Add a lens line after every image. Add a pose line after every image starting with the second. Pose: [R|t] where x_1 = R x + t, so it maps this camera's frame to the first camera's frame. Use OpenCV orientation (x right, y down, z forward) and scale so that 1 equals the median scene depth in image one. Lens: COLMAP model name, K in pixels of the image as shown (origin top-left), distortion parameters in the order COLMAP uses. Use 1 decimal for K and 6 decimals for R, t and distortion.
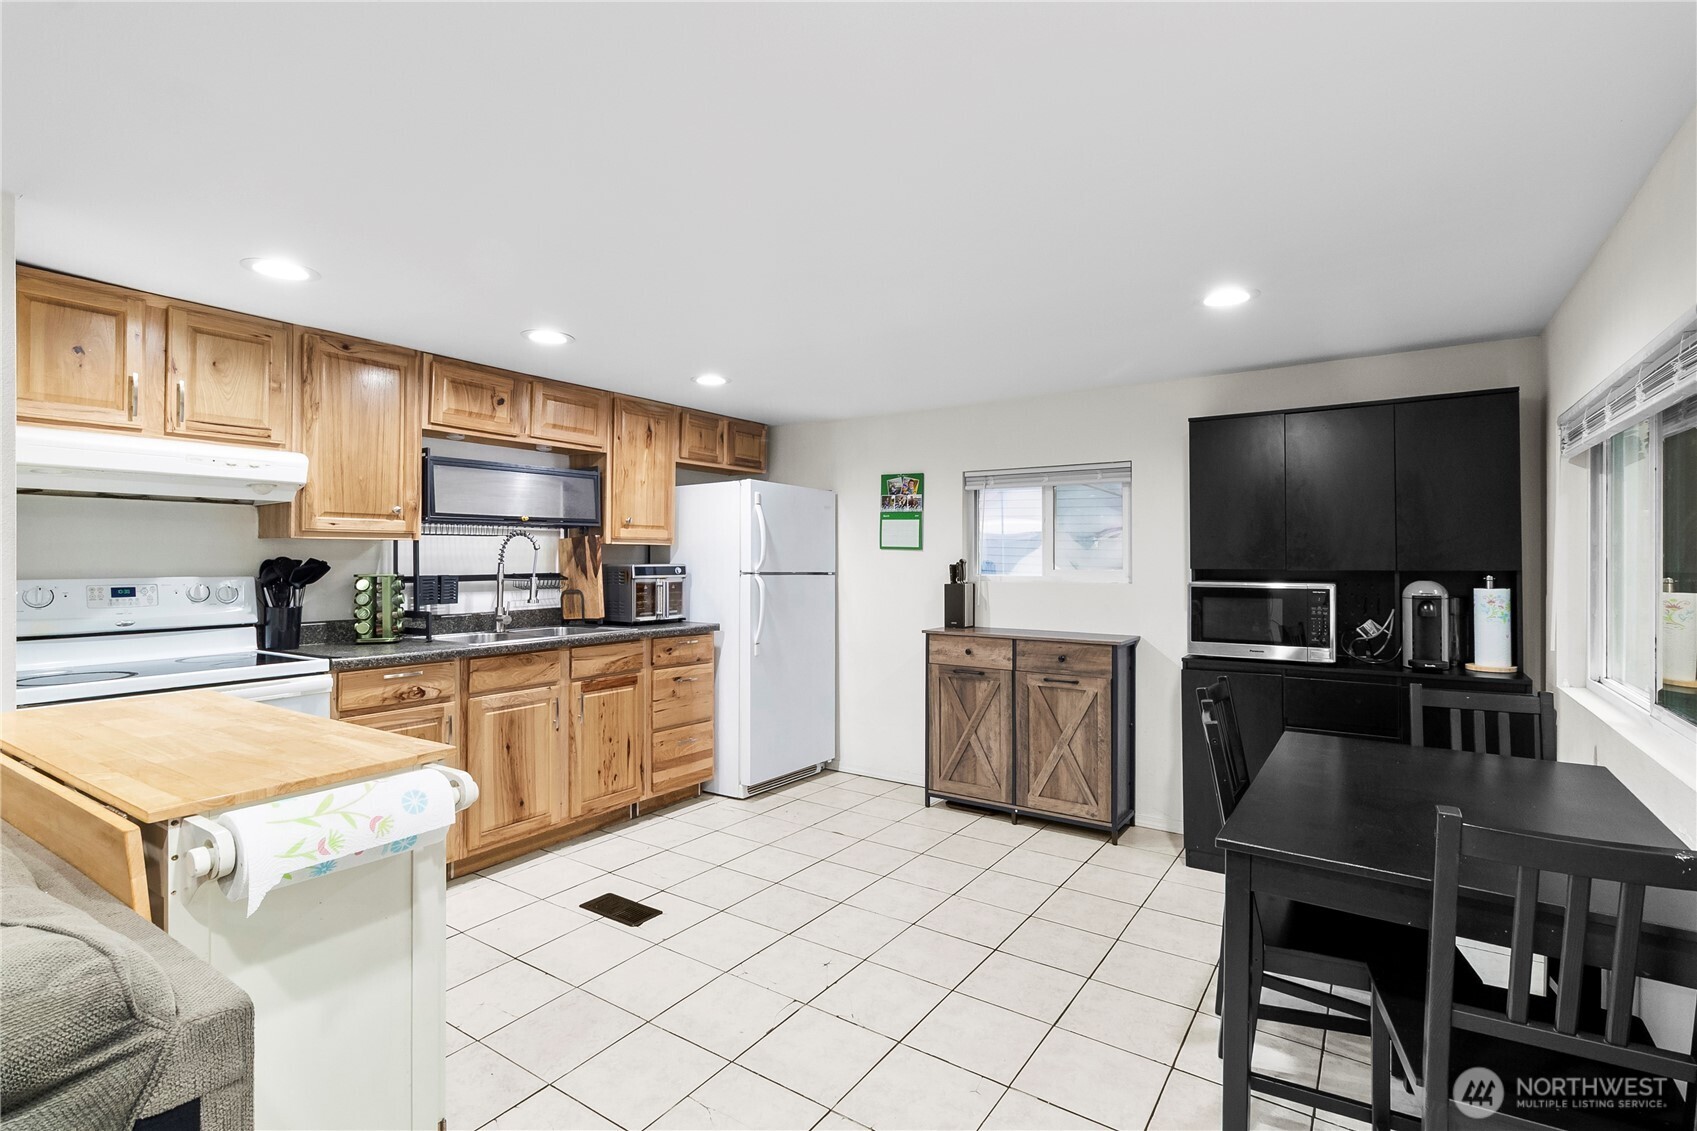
lens RADIAL K [[791.1, 0, 850.4], [0, 791.1, 549.0], [0, 0, 1]] dist [0.000659, 0.000009]
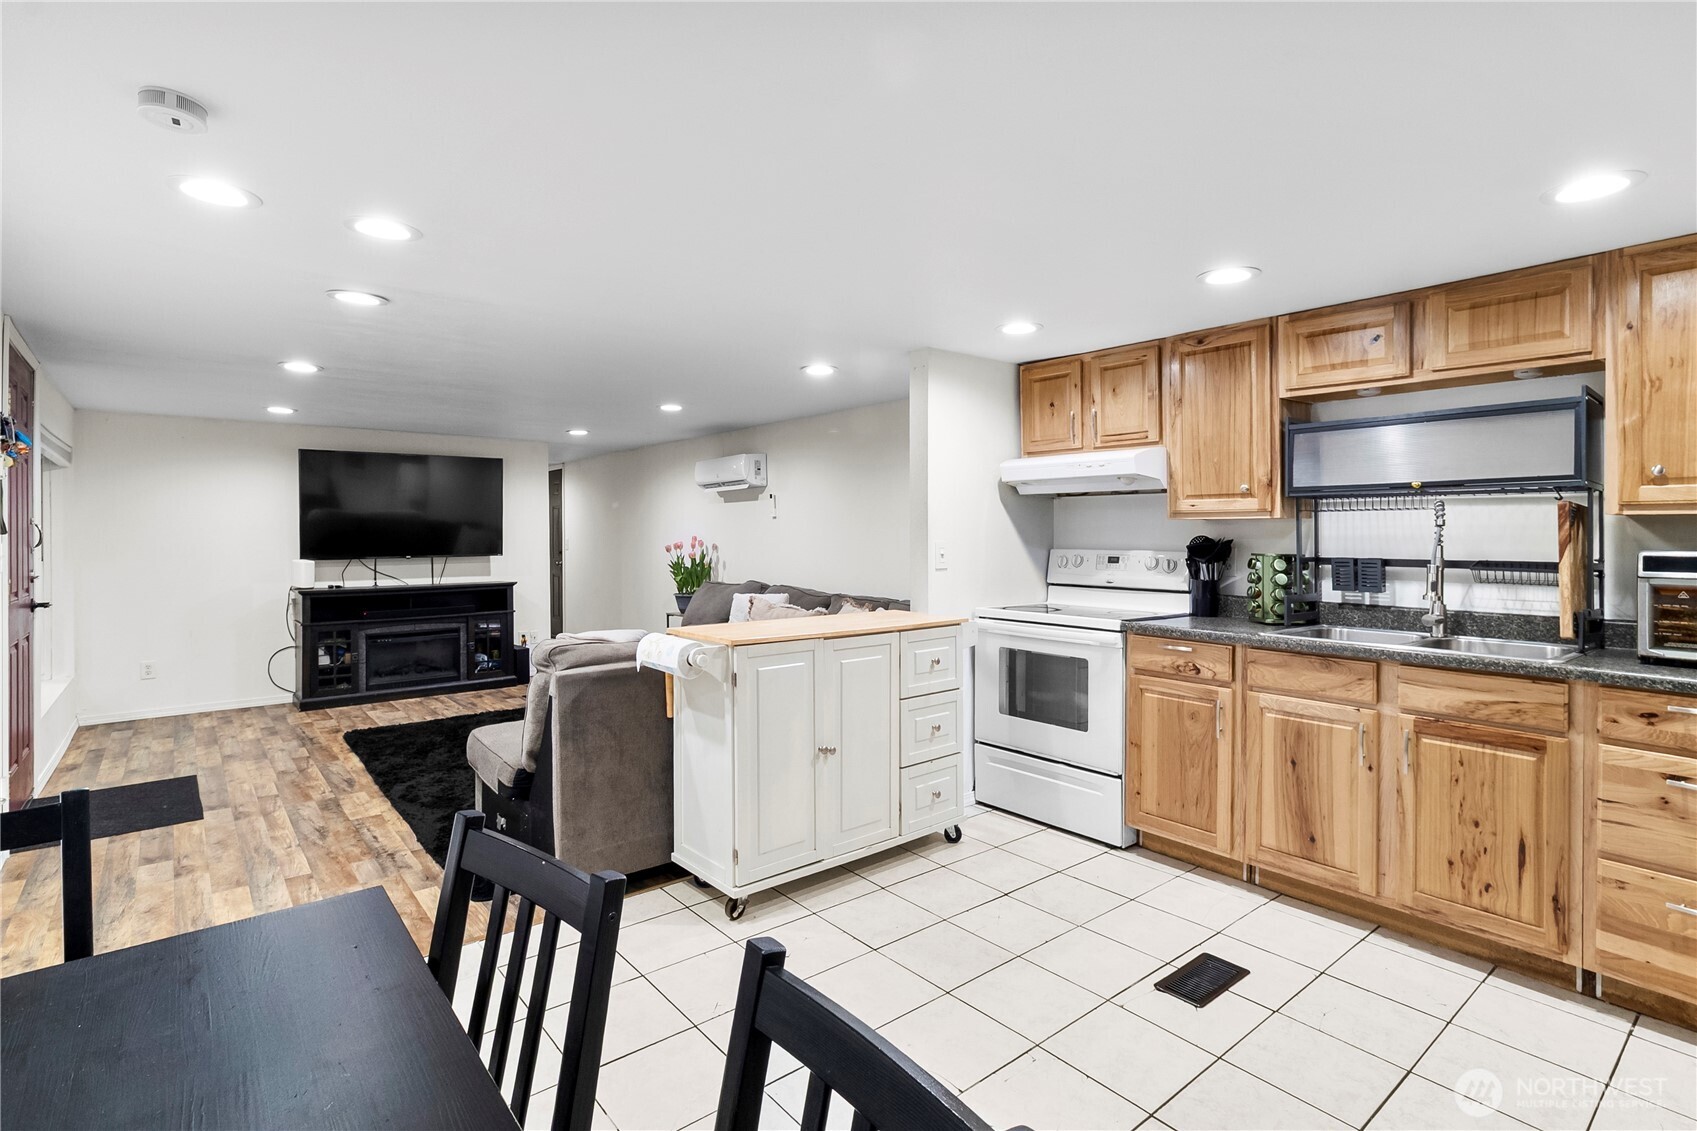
lens RADIAL K [[824.8, 0, 852.8], [0, 824.8, 525.1], [0, 0, 1]] dist [-0.001443, 0.000265]
pose [[-0.279510, -0.012716, -0.960058, 0.450619], [0.004472, 0.999884, -0.014546, 0.007926], [0.960132, -0.008359, -0.279421, 0.666948]]
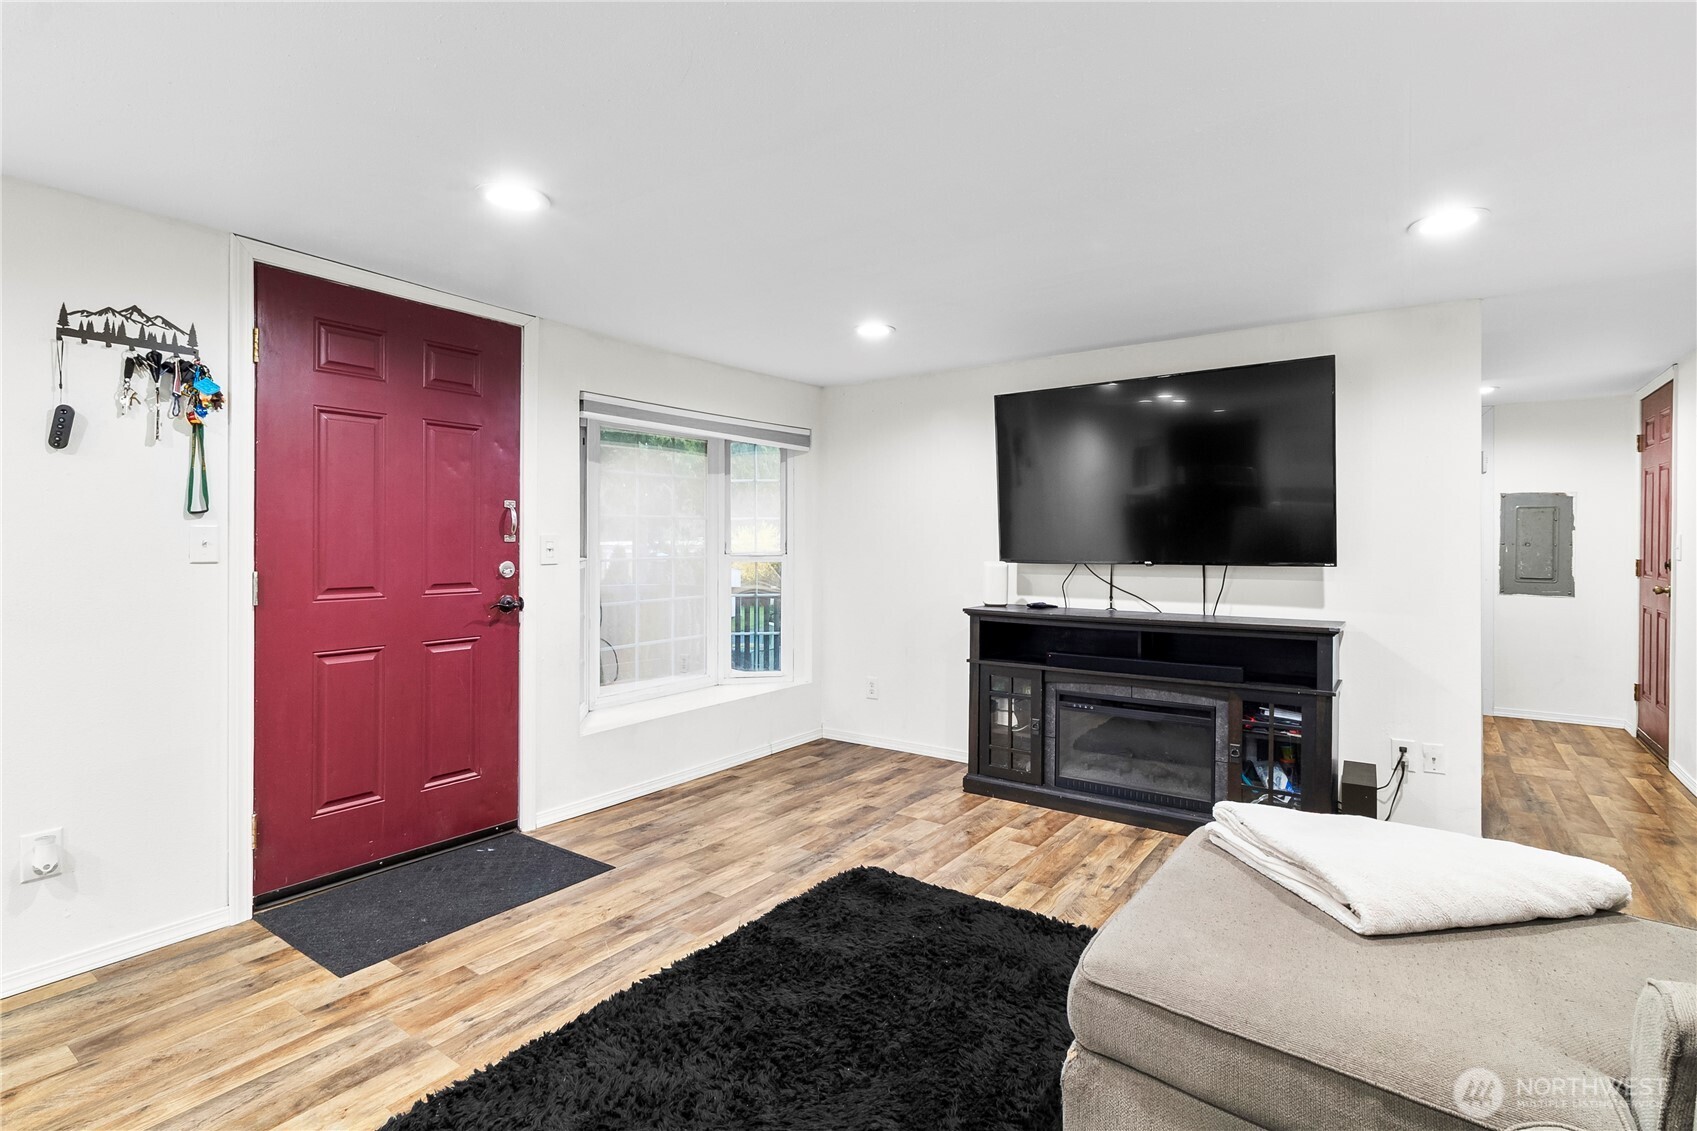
lens RADIAL K [[802.9, 0, 847.8], [0, 802.9, 542.5], [0, 0, 1]] dist [0.001437, 0.000427]
pose [[-0.999665, -0.004542, 0.025463, -0.640372], [-0.004502, 0.999989, 0.001624, 0.021757], [-0.025470, 0.001509, -0.999674, 0.228860]]
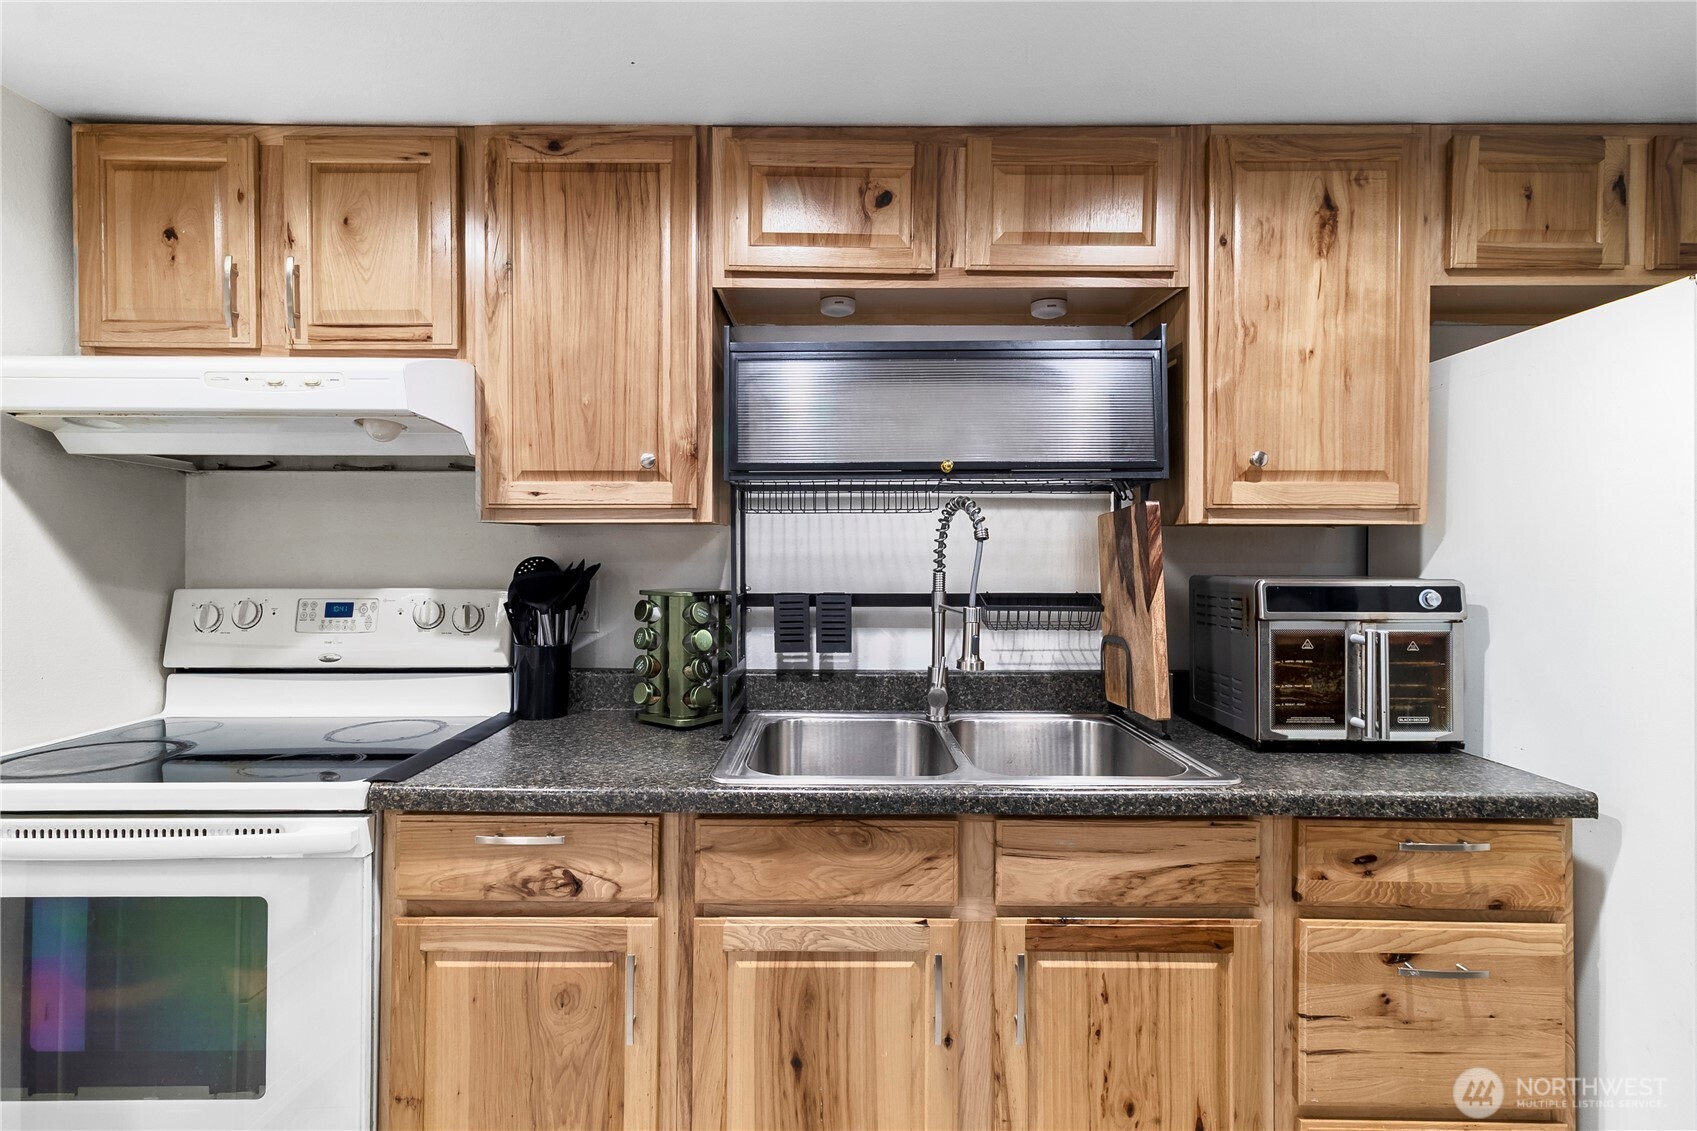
lens RADIAL K [[806.3, 0, 837.5], [0, 806.3, 540.1], [0, 0, 1]] dist [0.000161, 0.000354]
pose [[0.558489, -0.009398, -0.829459, -0.083396], [0.008291, 0.999949, -0.005748, 0.002468], [0.829471, -0.003667, 0.558538, 0.670133]]
